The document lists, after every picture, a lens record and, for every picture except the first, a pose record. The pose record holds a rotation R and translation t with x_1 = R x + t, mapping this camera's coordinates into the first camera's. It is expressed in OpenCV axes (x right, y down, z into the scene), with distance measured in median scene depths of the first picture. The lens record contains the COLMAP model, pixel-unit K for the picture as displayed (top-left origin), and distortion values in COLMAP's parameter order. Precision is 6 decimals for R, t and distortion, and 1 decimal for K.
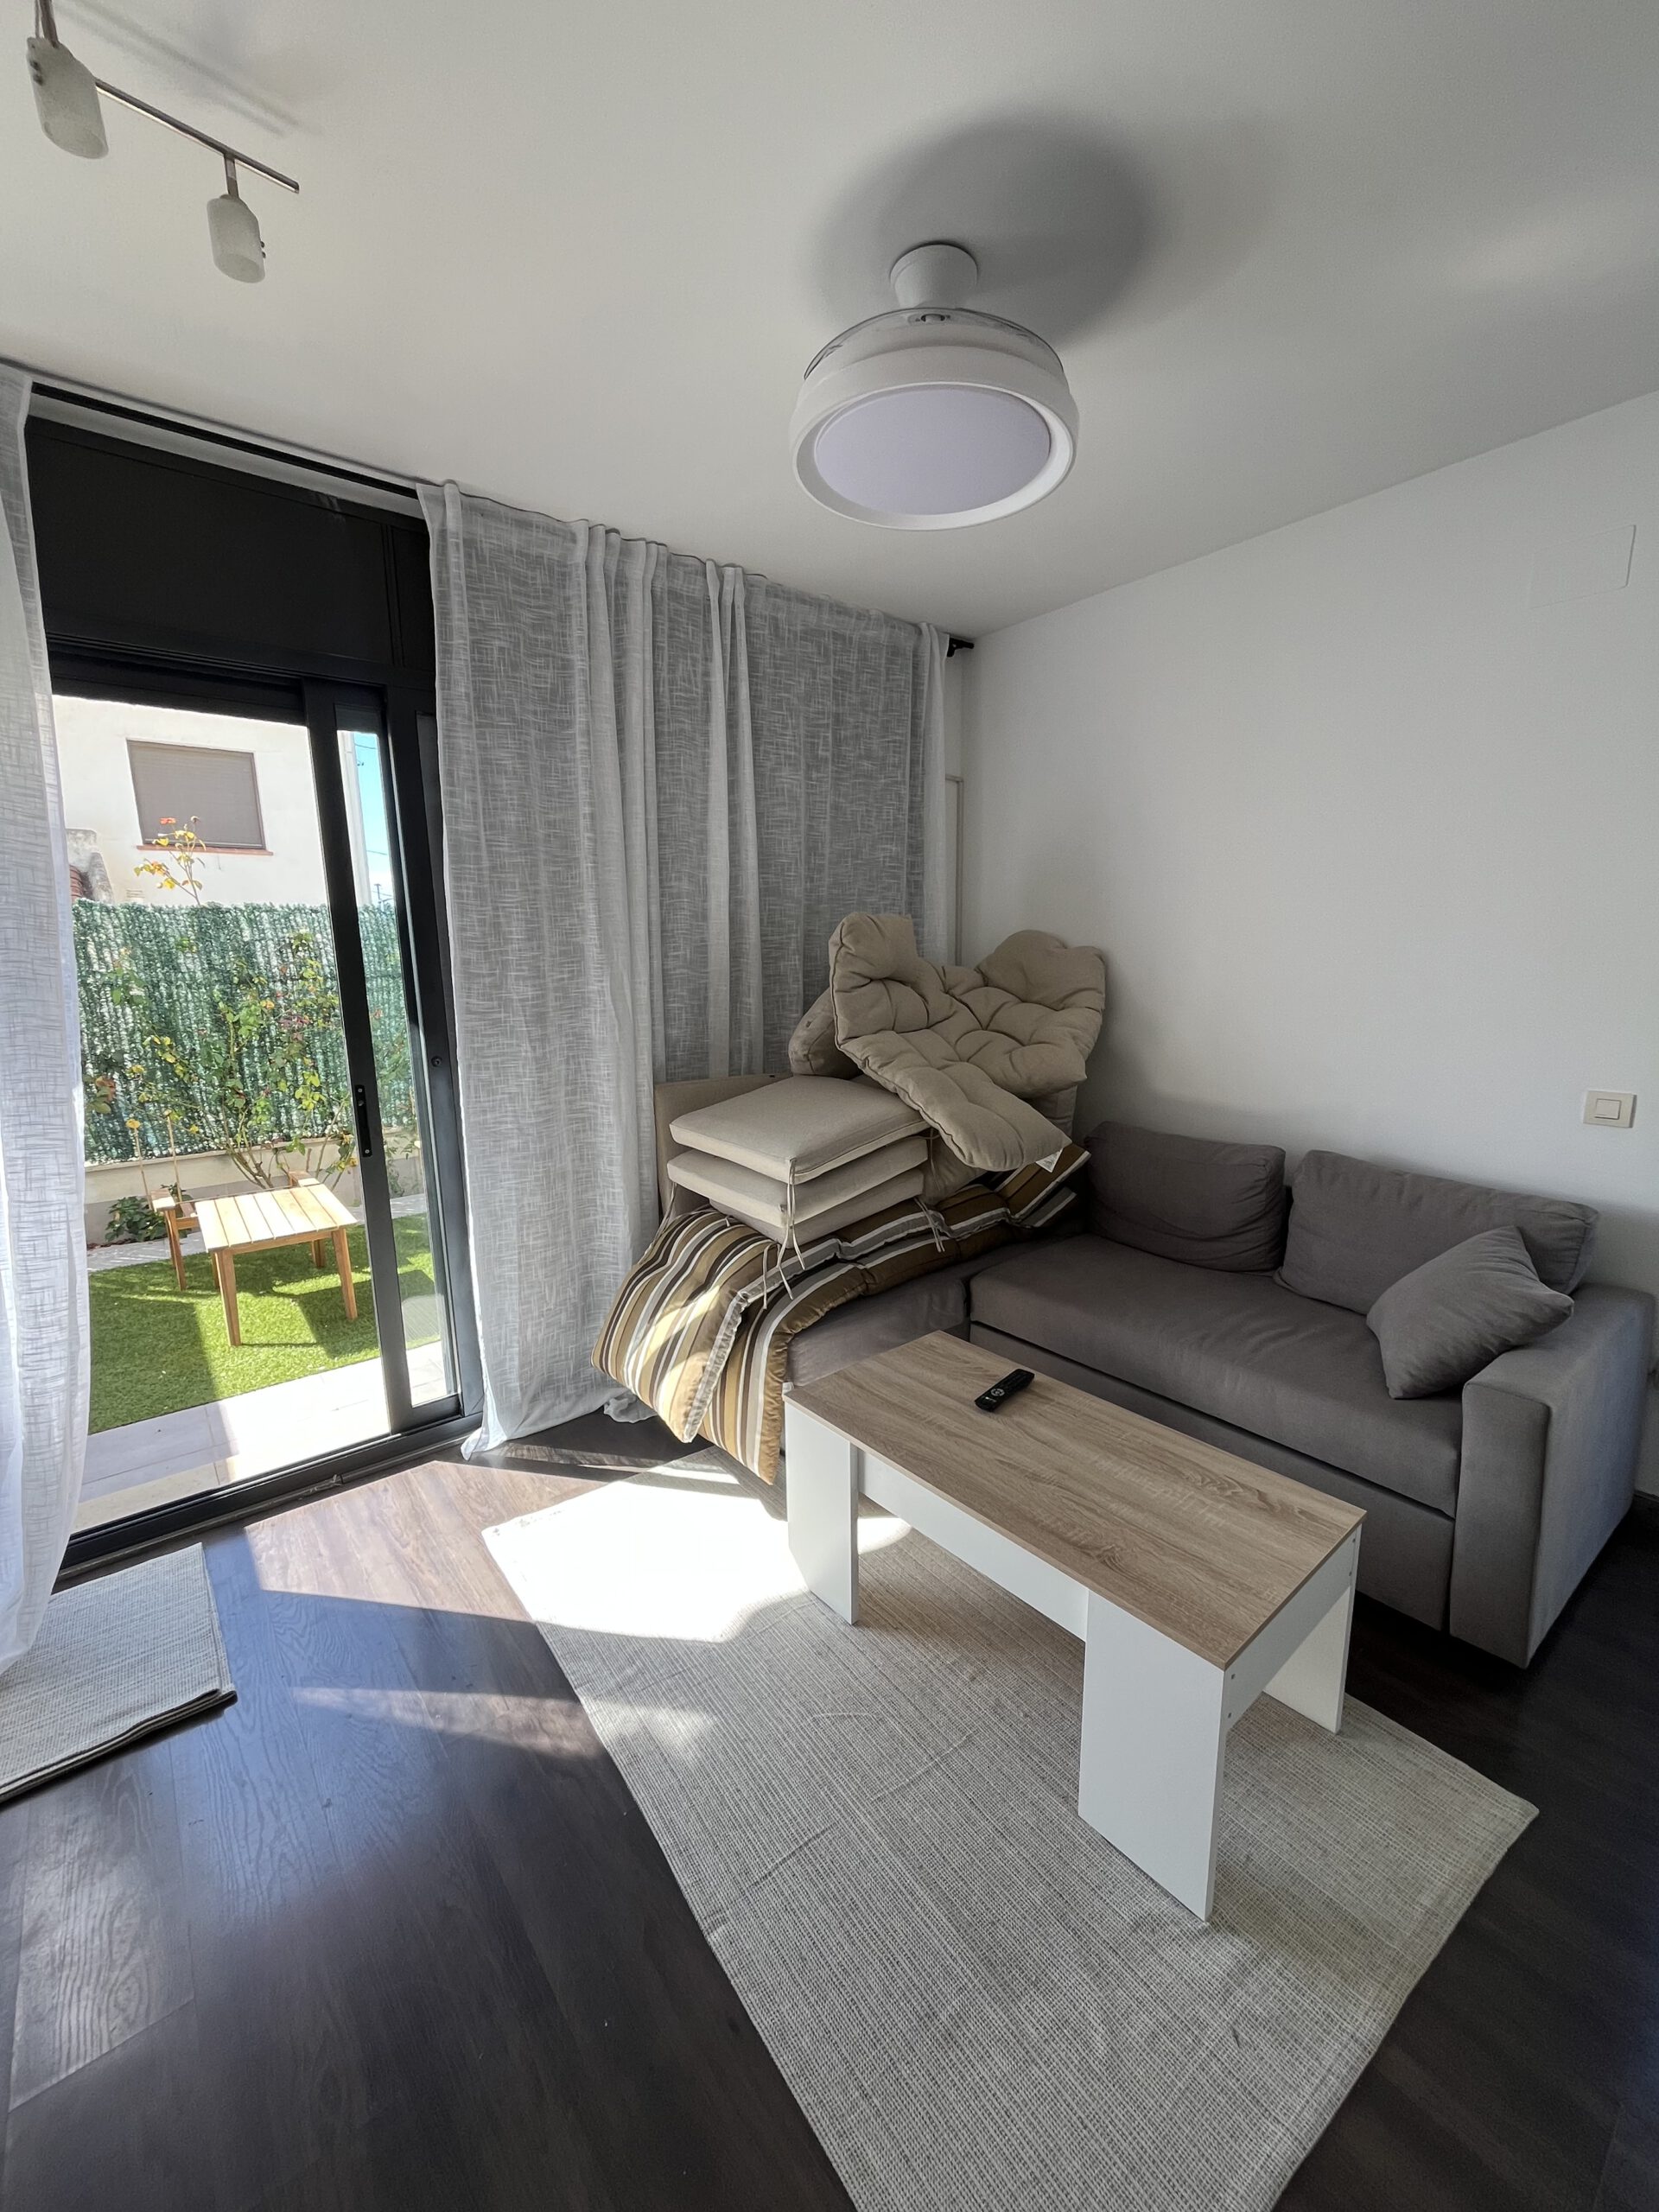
lens RADIAL K [[880.4, 0, 829.9], [0, 880.4, 1093.5], [0, 0, 1]] dist [0.004420, 0.000145]
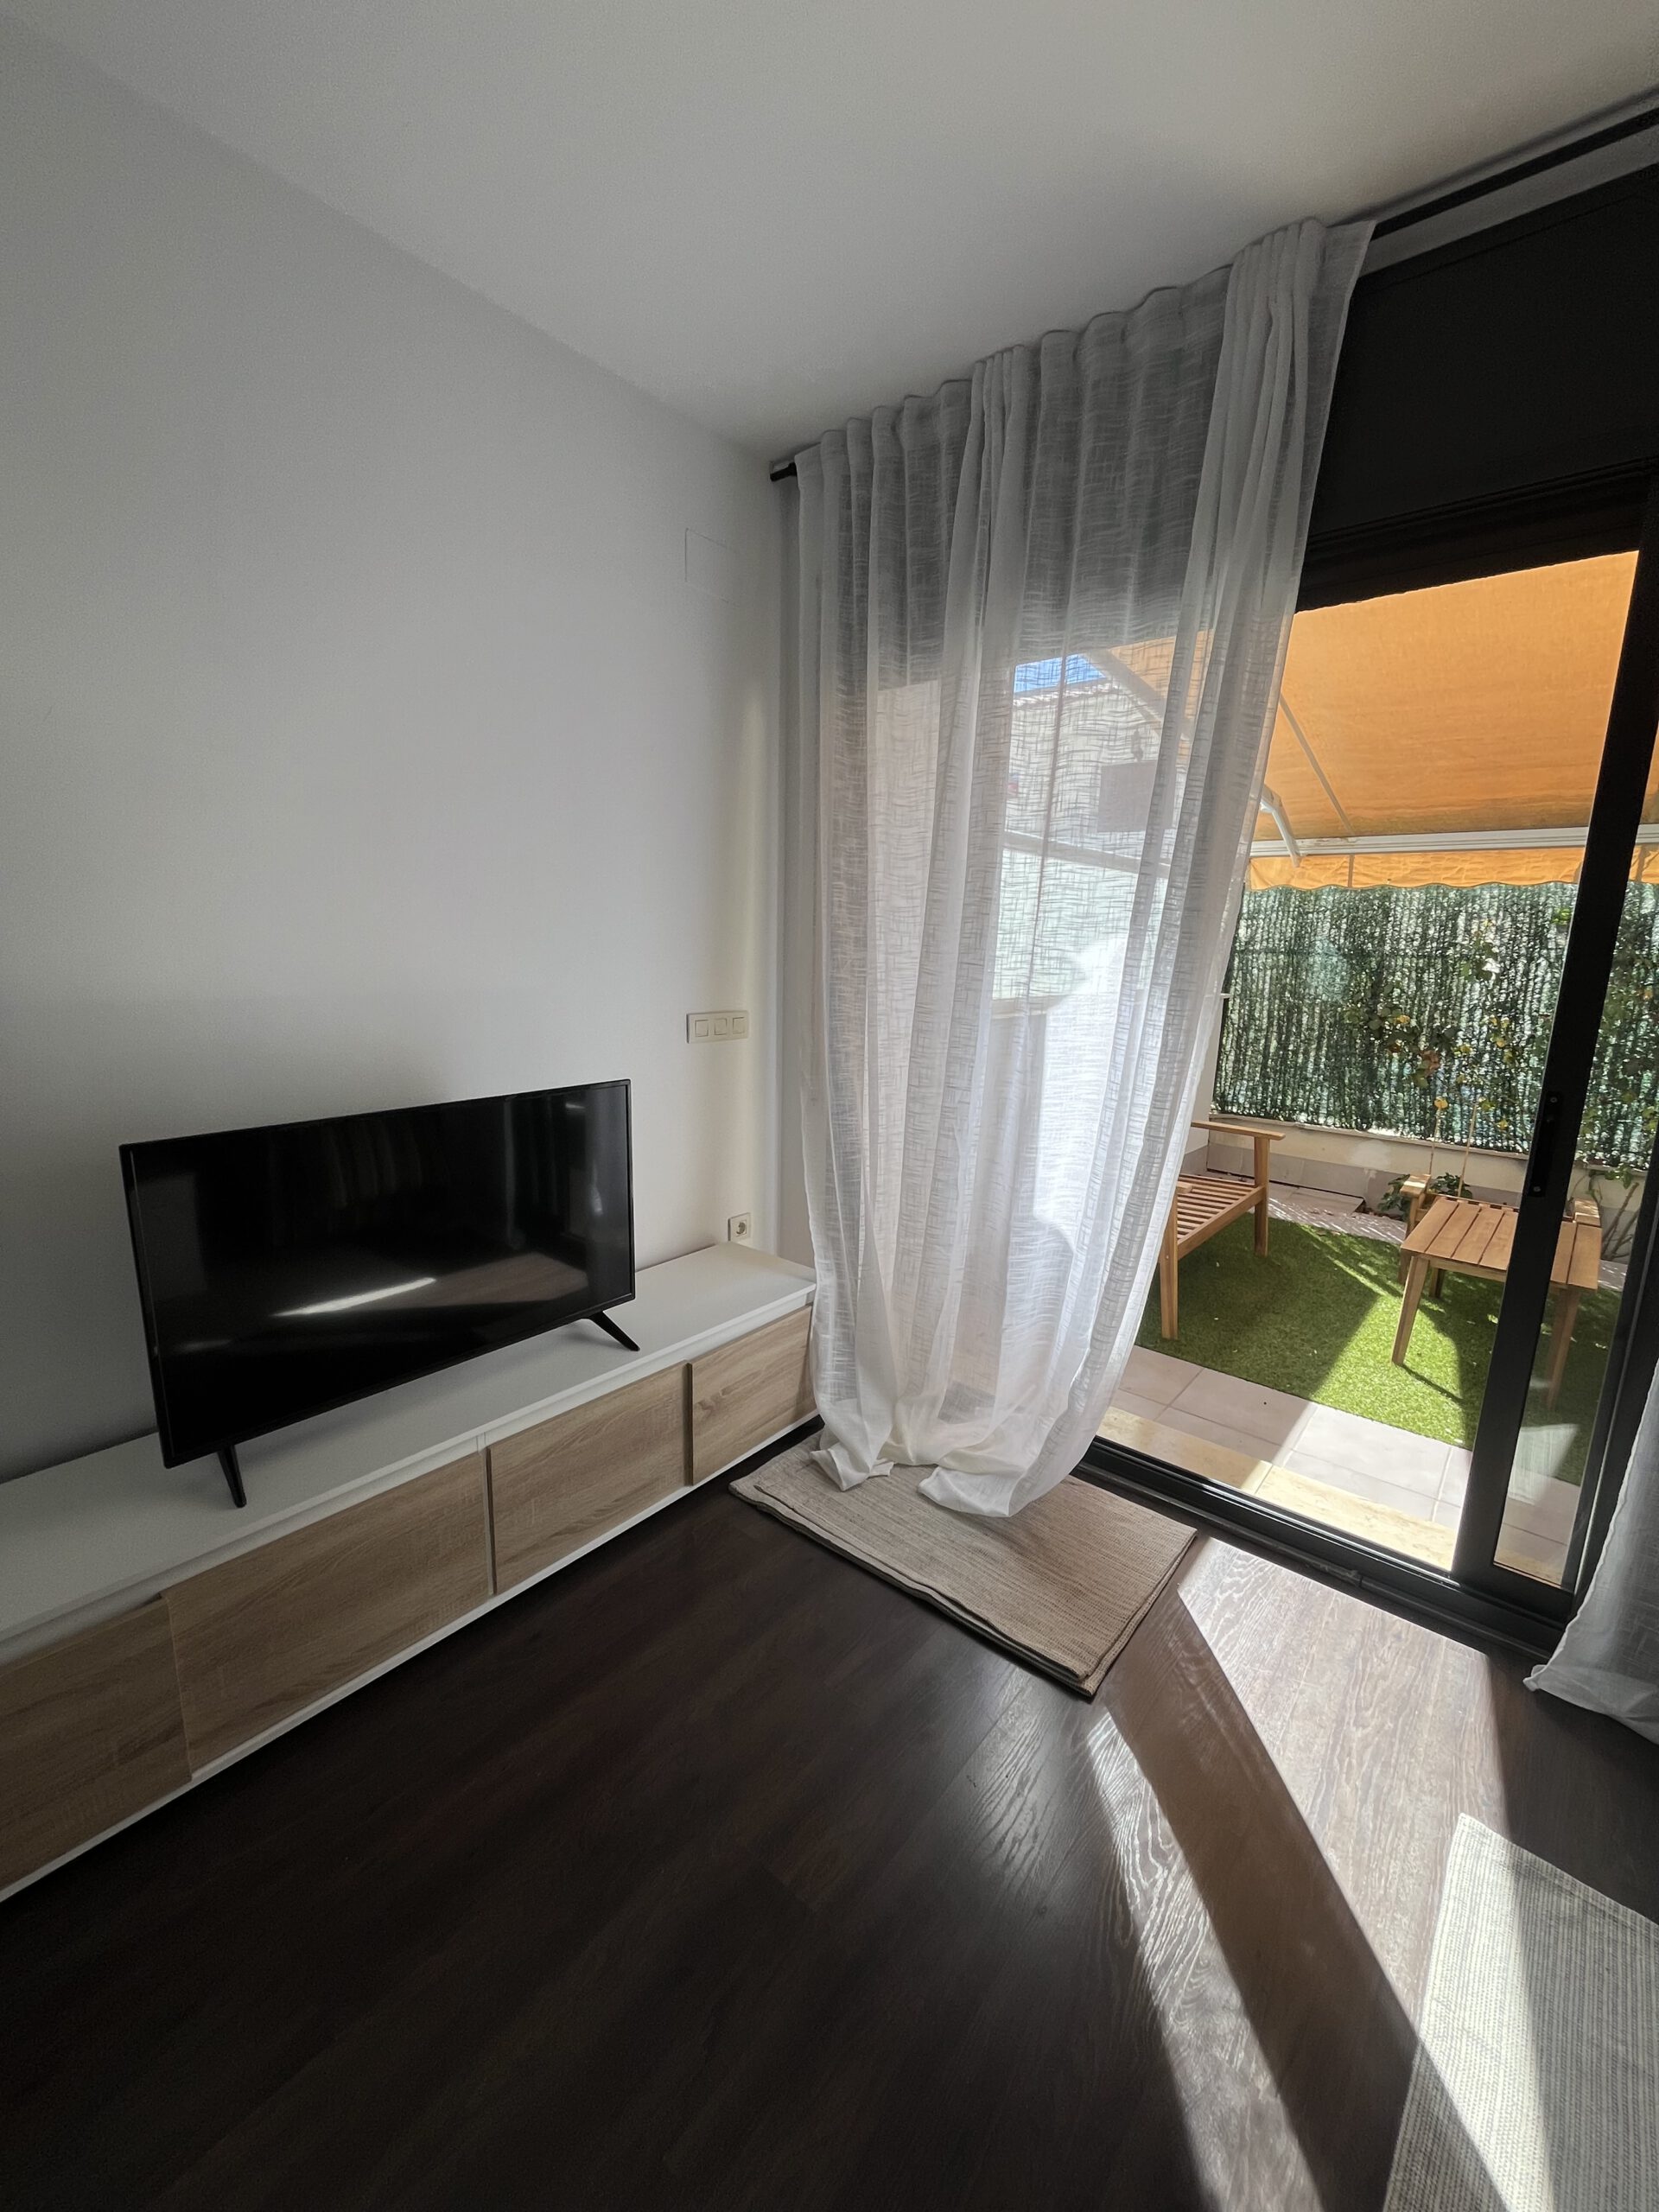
lens RADIAL K [[880.4, 0, 835.5], [0, 880.4, 1091.2], [0, 0, 1]] dist [0.004420, 0.000145]
pose [[0.184715, 0.191122, -0.964029, 0.008643], [-0.190725, 0.969232, 0.155610, -0.001777], [0.964108, 0.155121, 0.215483, 0.194417]]
